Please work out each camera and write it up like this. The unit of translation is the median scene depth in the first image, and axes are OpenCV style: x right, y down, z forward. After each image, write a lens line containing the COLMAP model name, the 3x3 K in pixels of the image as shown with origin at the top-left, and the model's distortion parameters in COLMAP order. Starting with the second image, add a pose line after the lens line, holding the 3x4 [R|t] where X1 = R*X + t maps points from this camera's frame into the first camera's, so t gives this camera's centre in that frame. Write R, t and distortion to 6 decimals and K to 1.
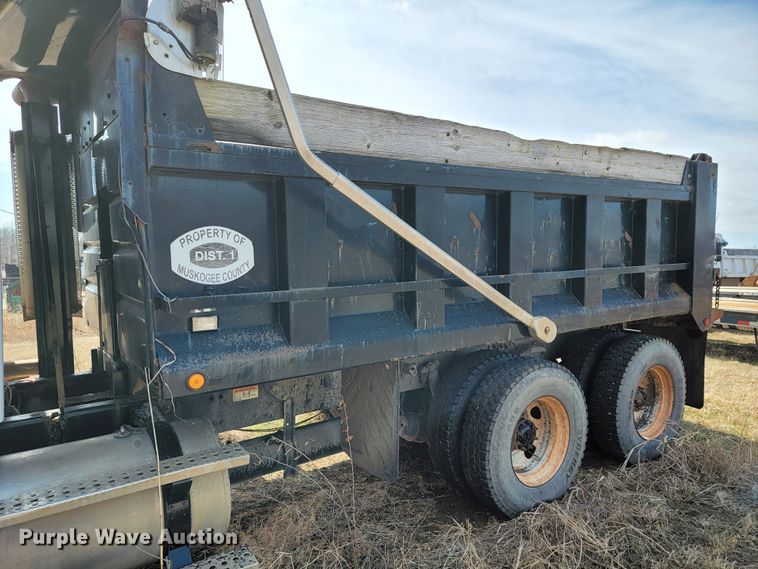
lens RADIAL K [[546.7, 0, 379.0], [0, 546.7, 284.5], [0, 0, 1]] dist [0.008538, -0.000057]
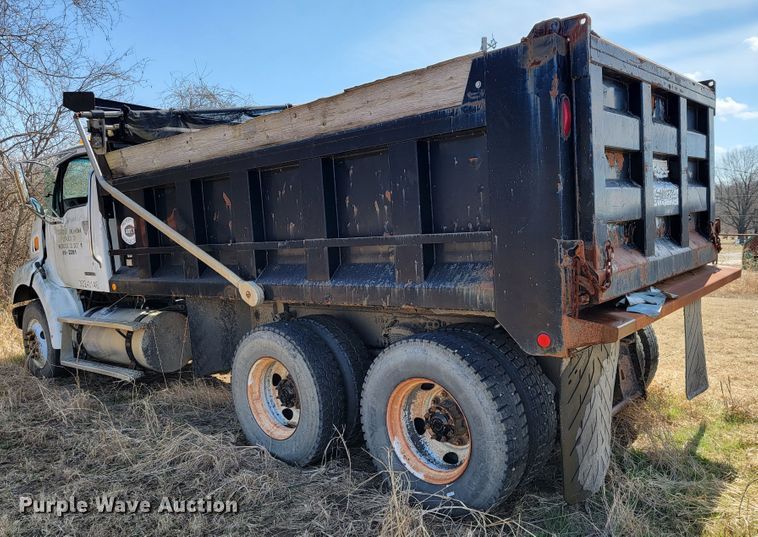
lens RADIAL K [[618.0, 0, 379.0], [0, 618.0, 268.5], [0, 0, 1]] dist [0.000206, -0.000012]
pose [[0.217654, 0.088427, -0.972012, 1.425339], [0.007811, 0.995698, 0.092331, -0.075733], [0.975995, -0.027689, 0.216027, 0.886492]]
